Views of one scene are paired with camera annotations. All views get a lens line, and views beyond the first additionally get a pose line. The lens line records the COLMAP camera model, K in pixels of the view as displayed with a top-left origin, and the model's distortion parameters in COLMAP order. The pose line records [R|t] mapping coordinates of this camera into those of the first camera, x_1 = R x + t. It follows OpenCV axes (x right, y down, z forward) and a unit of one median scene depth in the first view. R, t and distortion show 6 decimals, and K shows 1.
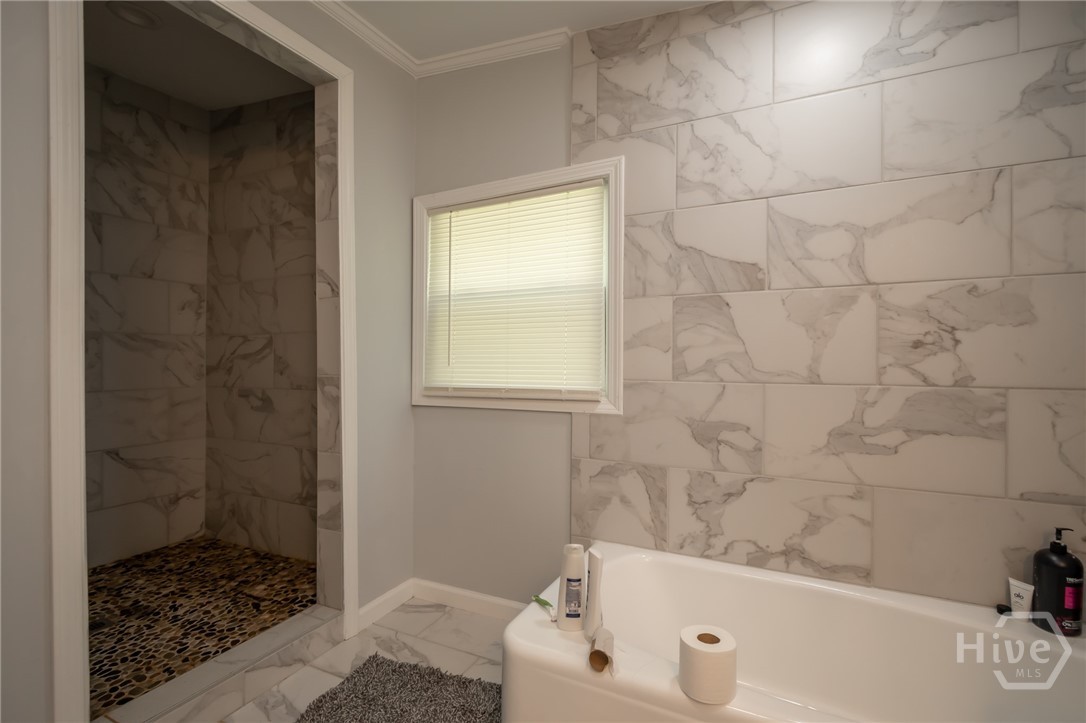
lens RADIAL K [[489.1, 0, 549.8], [0, 489.1, 358.7], [0, 0, 1]] dist [0.007486, -0.002726]
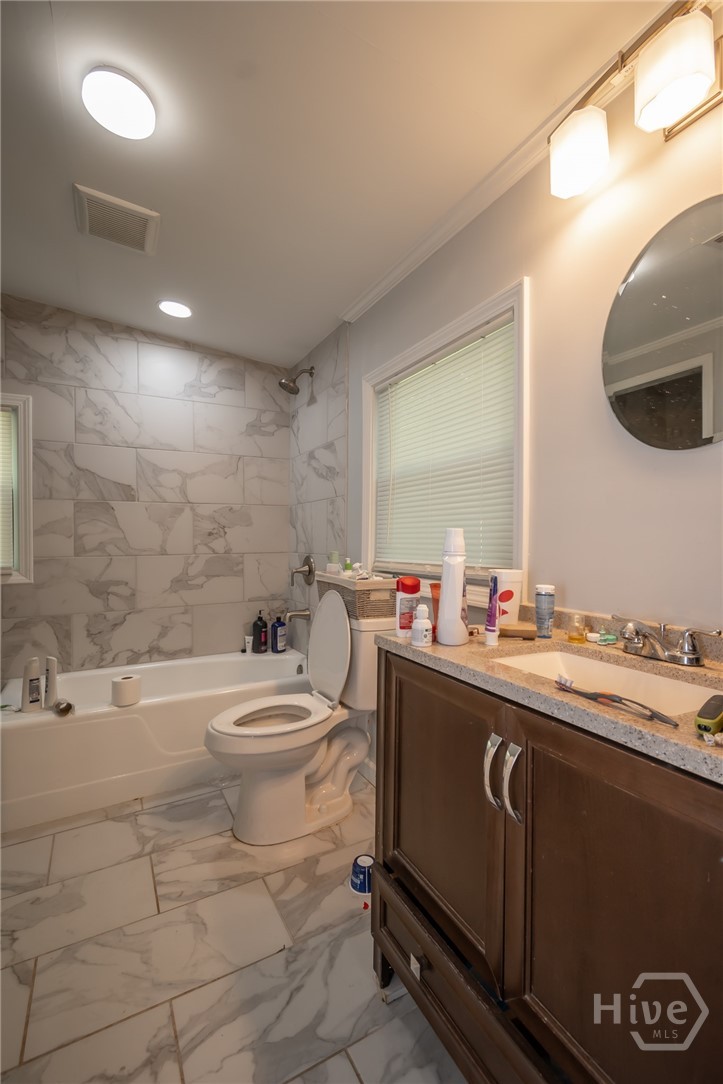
lens RADIAL K [[488.2, 0, 365.4], [0, 488.2, 543.4], [0, 0, 1]] dist [0.007486, -0.002726]
pose [[0.569271, -0.005077, 0.822135, -0.496354], [0.015738, 0.999865, -0.004723, 0.026596], [-0.822000, 0.015627, 0.569274, -0.616065]]
